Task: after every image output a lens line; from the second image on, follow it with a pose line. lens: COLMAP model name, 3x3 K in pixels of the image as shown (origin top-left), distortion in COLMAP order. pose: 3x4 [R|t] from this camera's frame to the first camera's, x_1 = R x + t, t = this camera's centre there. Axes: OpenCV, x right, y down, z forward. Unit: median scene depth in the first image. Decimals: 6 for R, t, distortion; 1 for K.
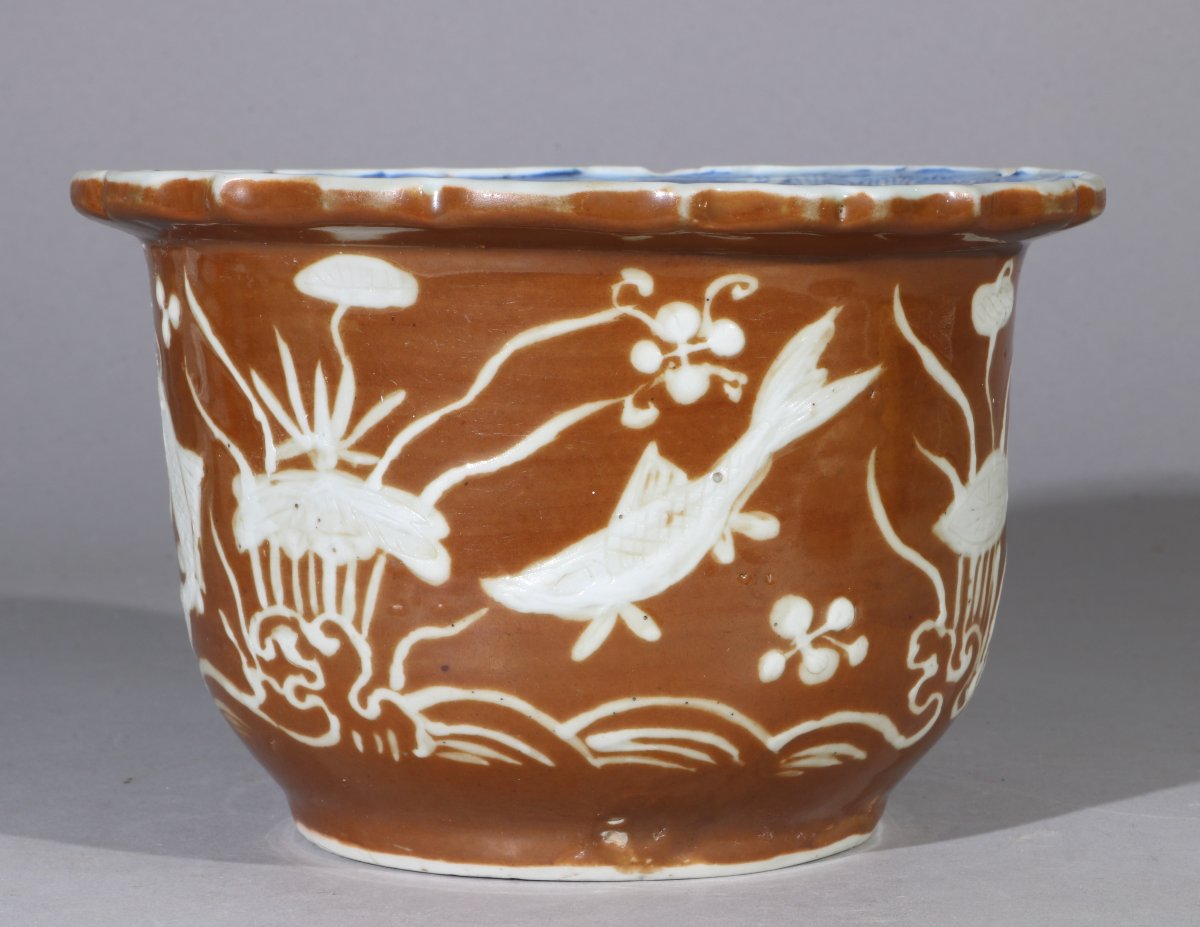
lens RADIAL K [[3739.0, 0, 600.0], [0, 3739.0, 463.5], [0, 0, 1]] dist [0.154225, 1.474205]
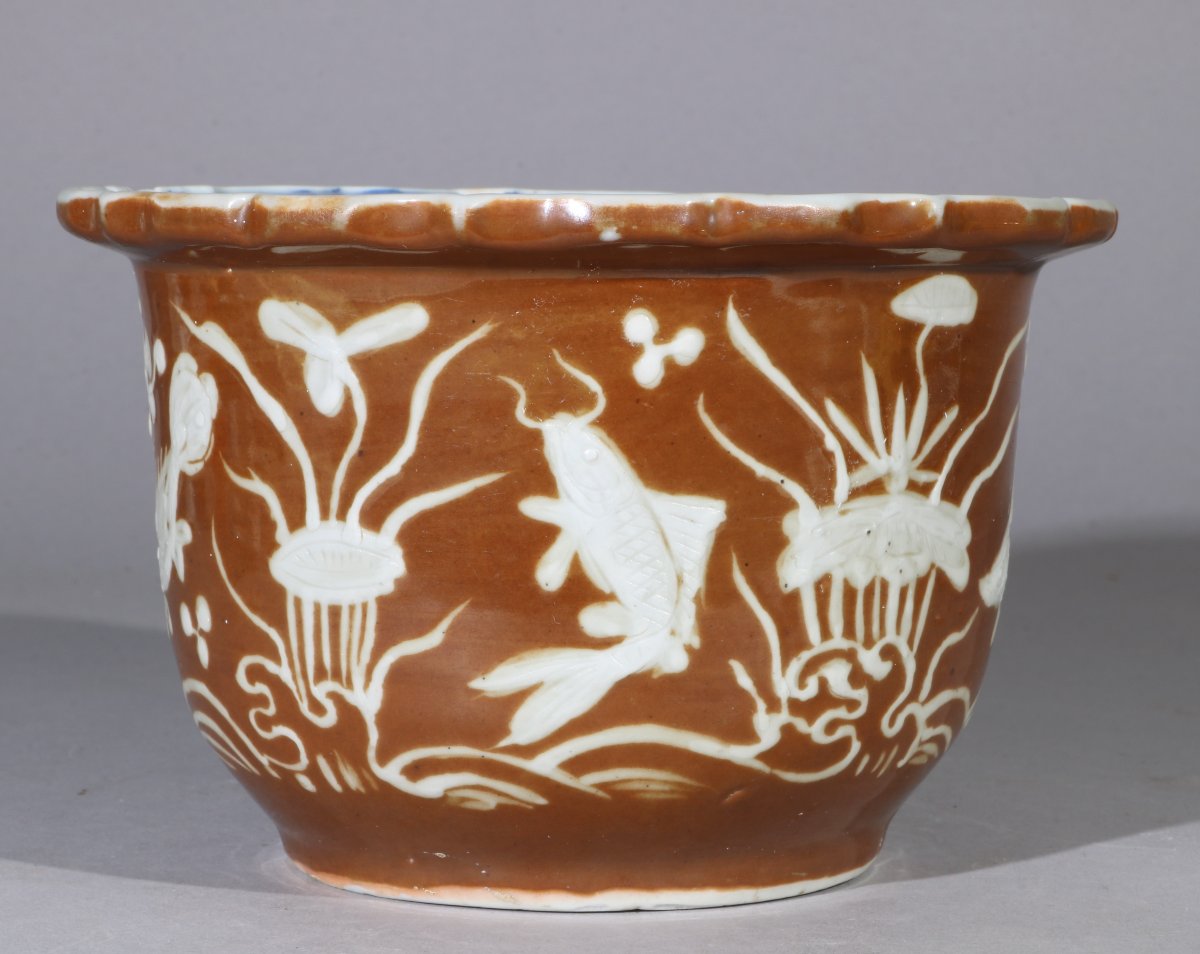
lens RADIAL K [[3898.3, 0, 490.9], [0, 3898.3, 476.5], [0, 0, 1]] dist [0.063170, 2.722920]
pose [[0.219417, -0.075819, 0.972681, -1.108580], [0.075148, 0.995327, 0.060632, -0.073602], [-0.972733, 0.059791, 0.224089, 0.873398]]
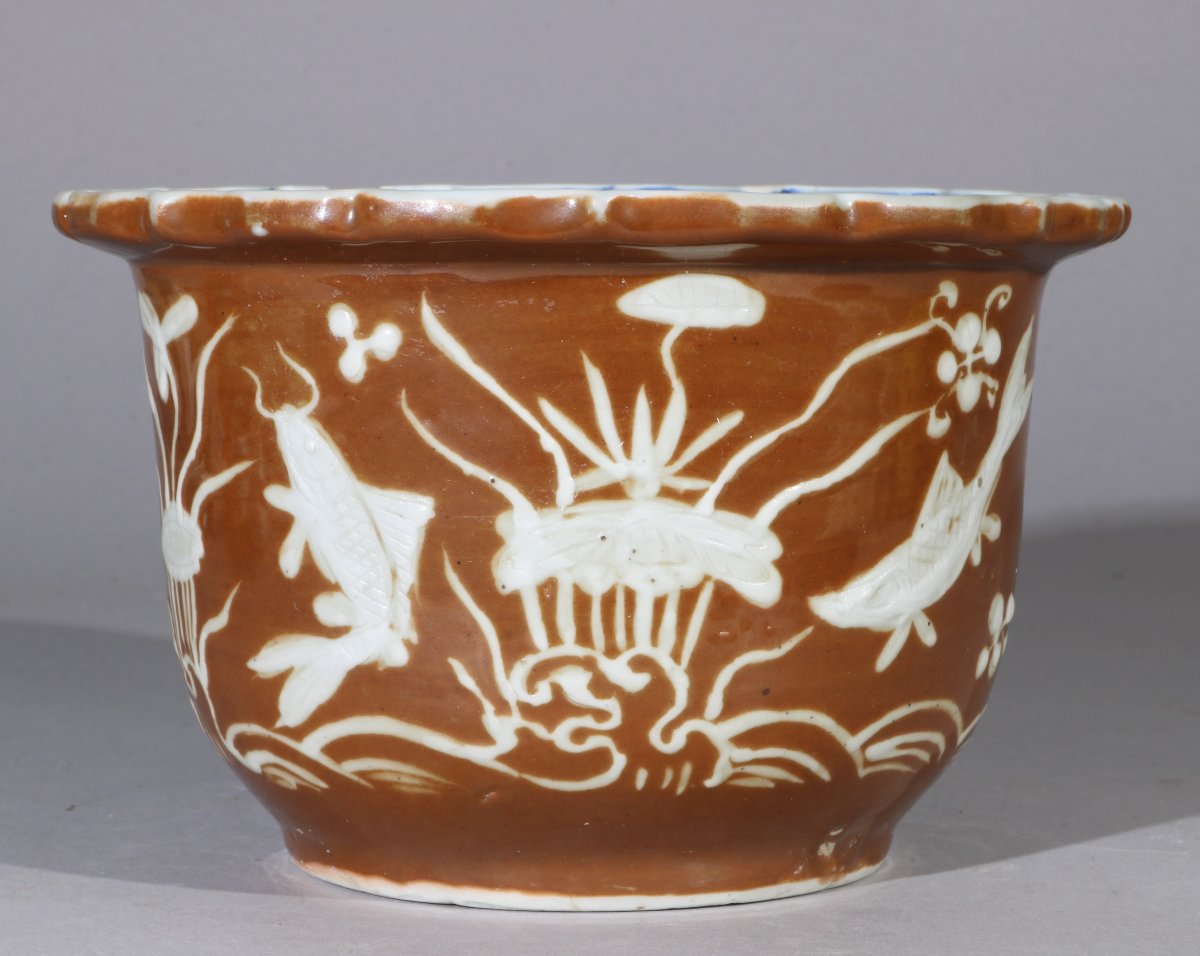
lens RADIAL K [[3898.3, 0, 490.9], [0, 3898.3, 477.5], [0, 0, 1]] dist [0.063170, 2.722920]
pose [[0.758729, -0.052269, 0.649306, -0.754813], [0.055613, 0.998334, 0.015380, -0.021212], [-0.649028, 0.024441, 0.760372, 0.263584]]
